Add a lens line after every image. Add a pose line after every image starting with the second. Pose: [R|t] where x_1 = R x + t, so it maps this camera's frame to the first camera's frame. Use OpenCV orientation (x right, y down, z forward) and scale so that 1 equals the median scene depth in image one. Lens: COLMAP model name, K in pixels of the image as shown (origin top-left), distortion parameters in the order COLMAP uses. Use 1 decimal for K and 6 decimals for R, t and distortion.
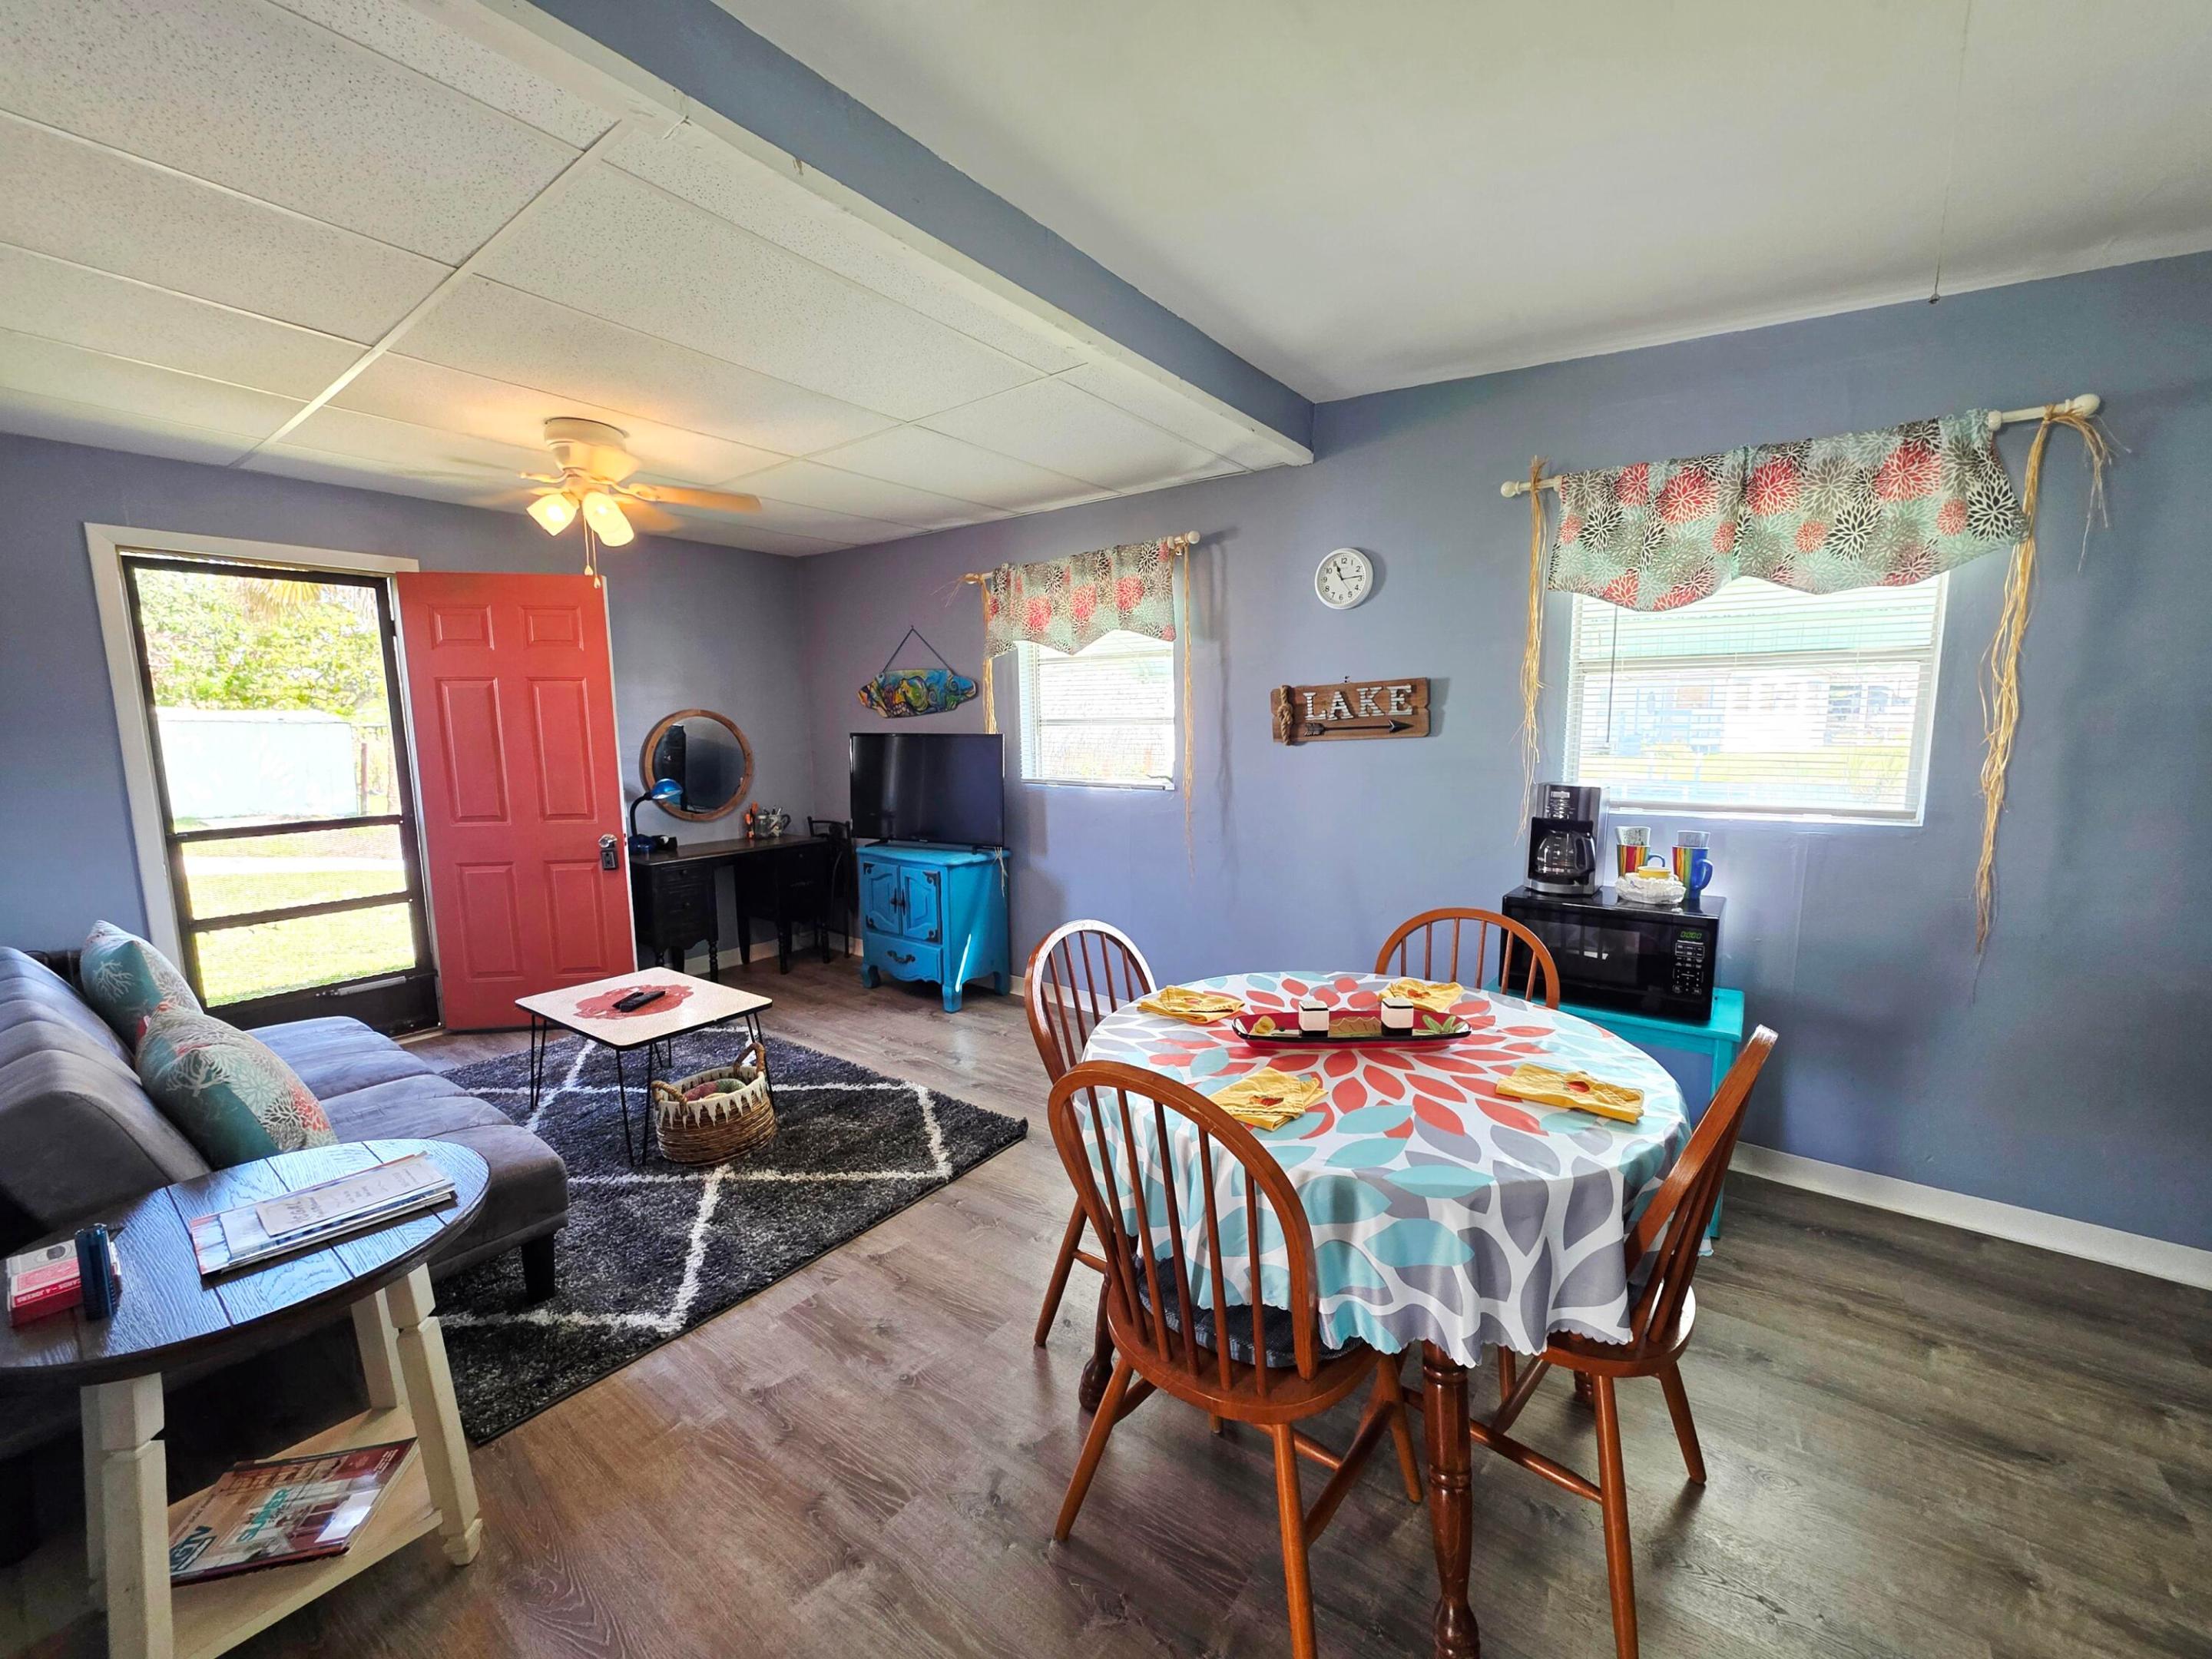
lens RADIAL K [[879.2, 0, 1121.7], [0, 879.2, 837.2], [0, 0, 1]] dist [0.002313, 0.000634]
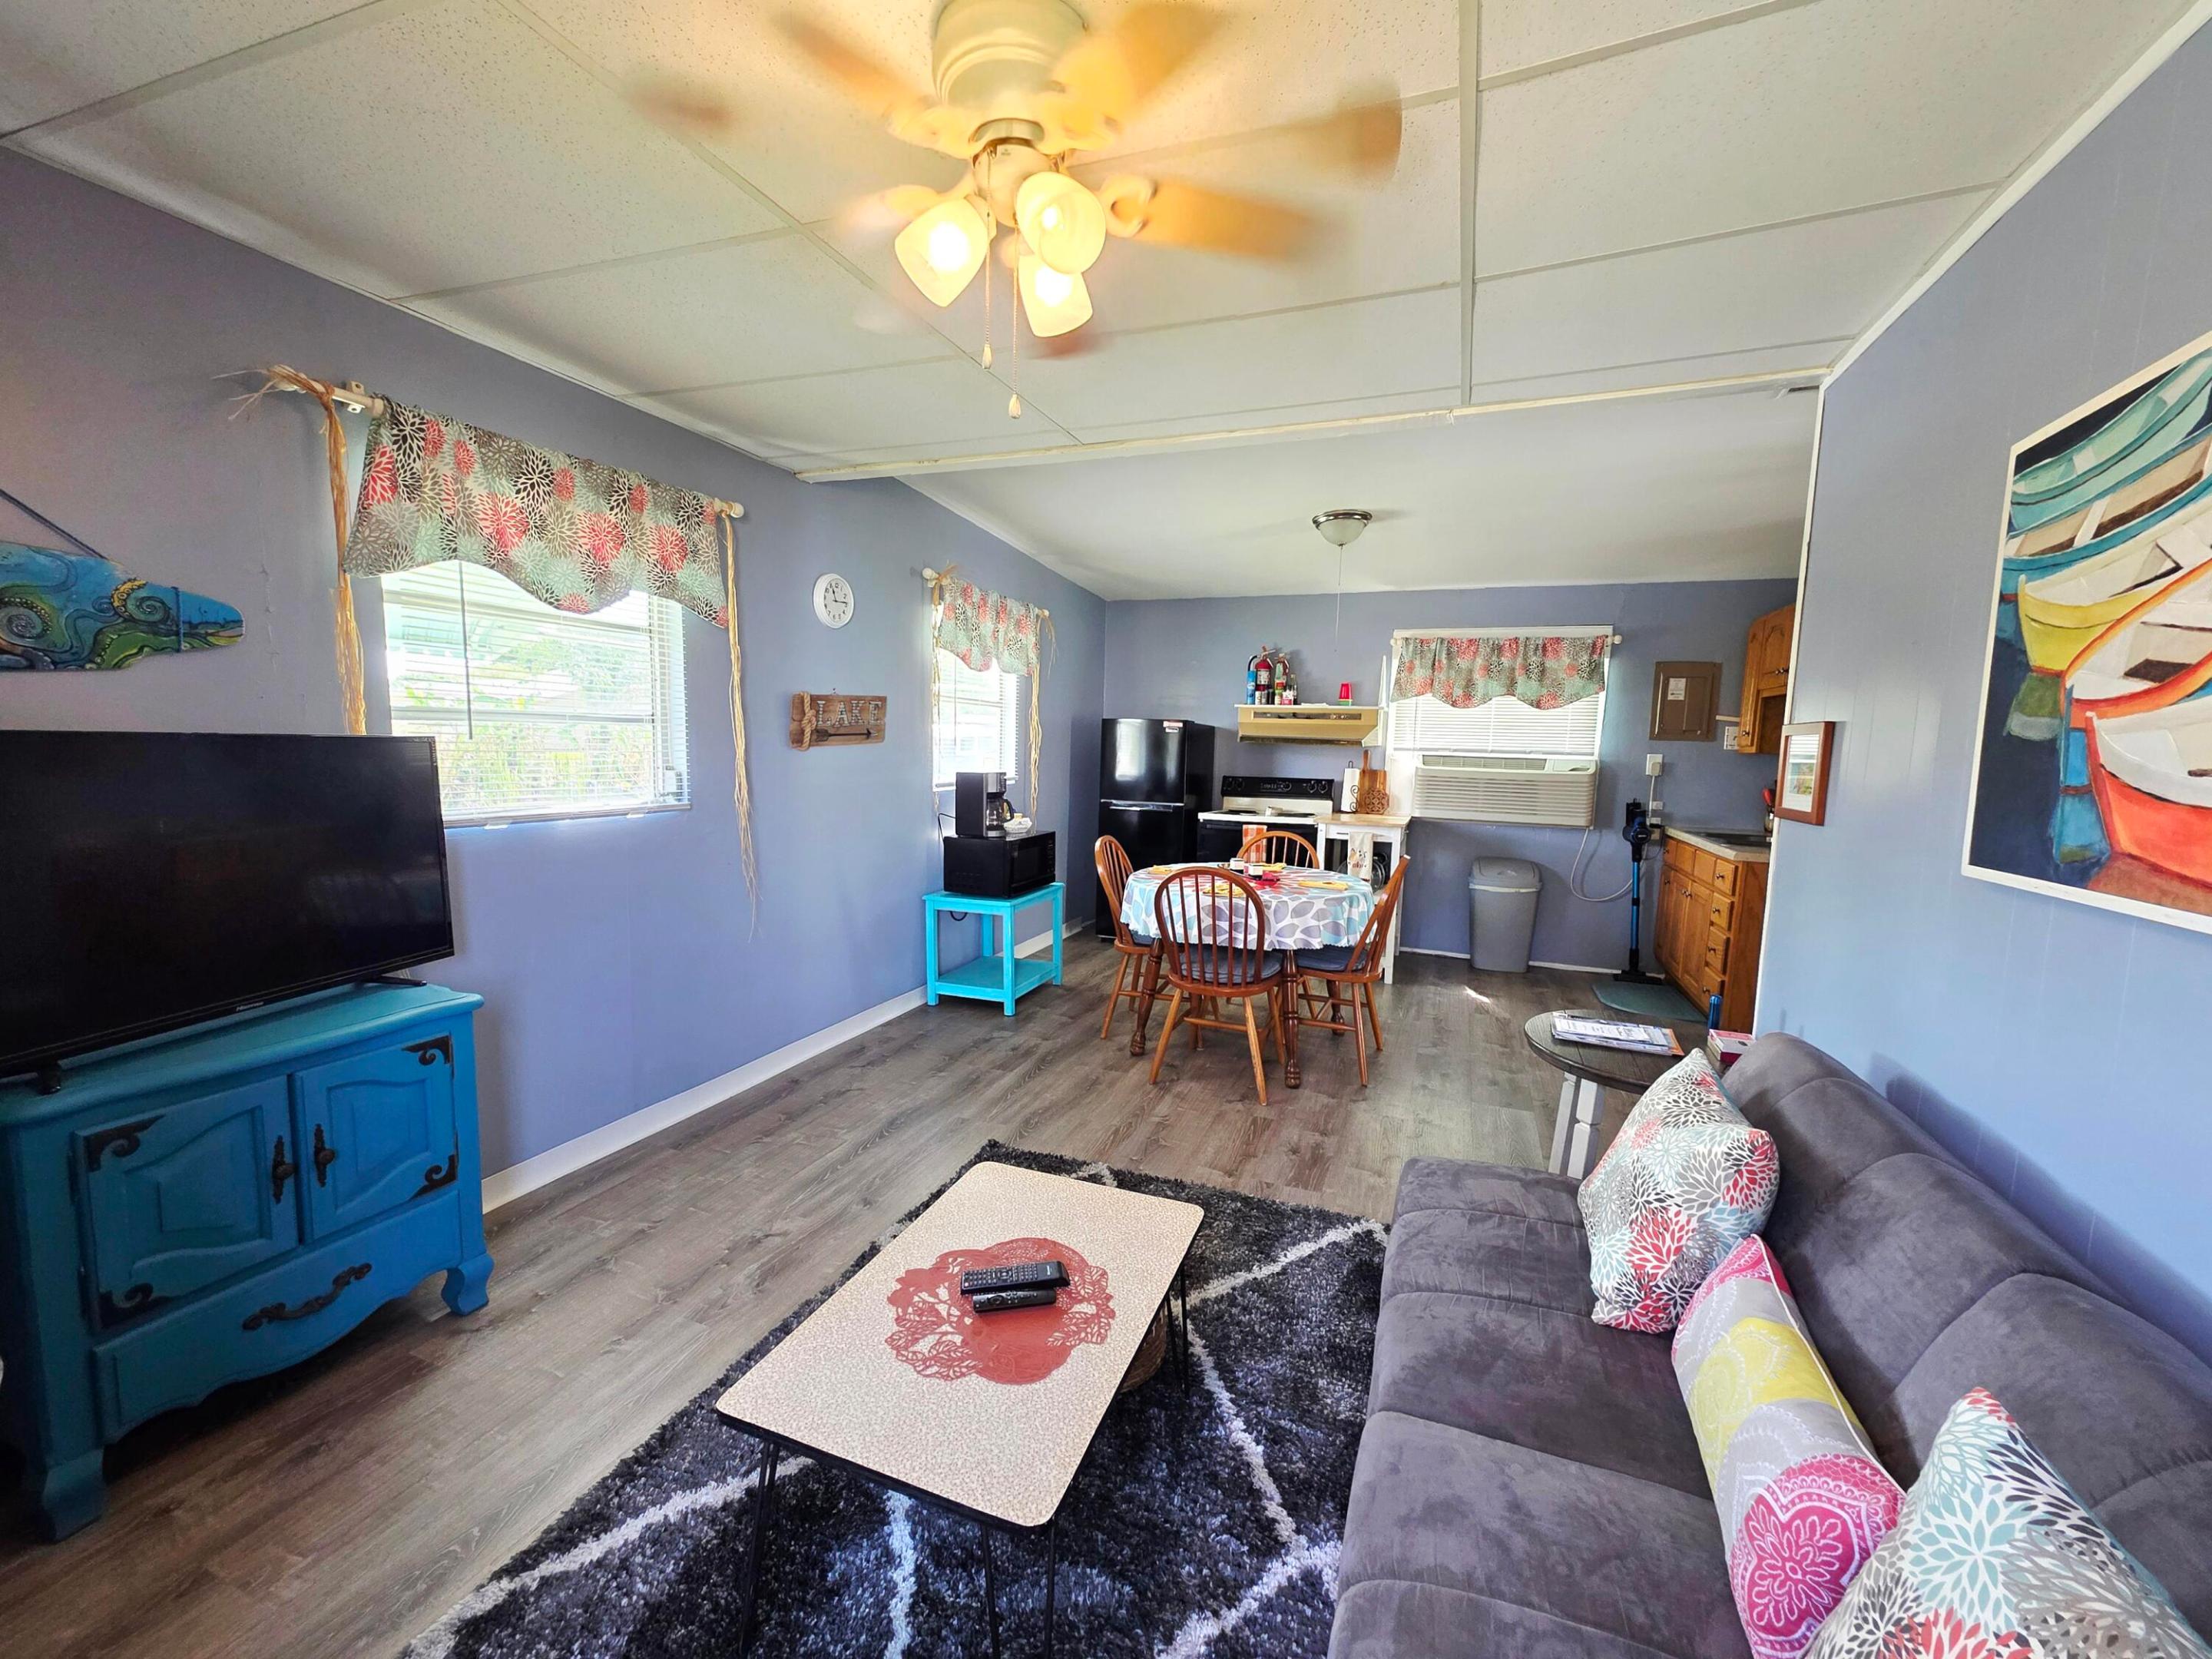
lens RADIAL K [[879.2, 0, 1121.9], [0, 879.2, 832.1], [0, 0, 1]] dist [0.002313, 0.000634]
pose [[-0.270926, -0.102177, 0.957162, -0.949581], [0.099735, 0.986019, 0.133487, -0.116410], [-0.957419, 0.131628, -0.256948, 0.973702]]
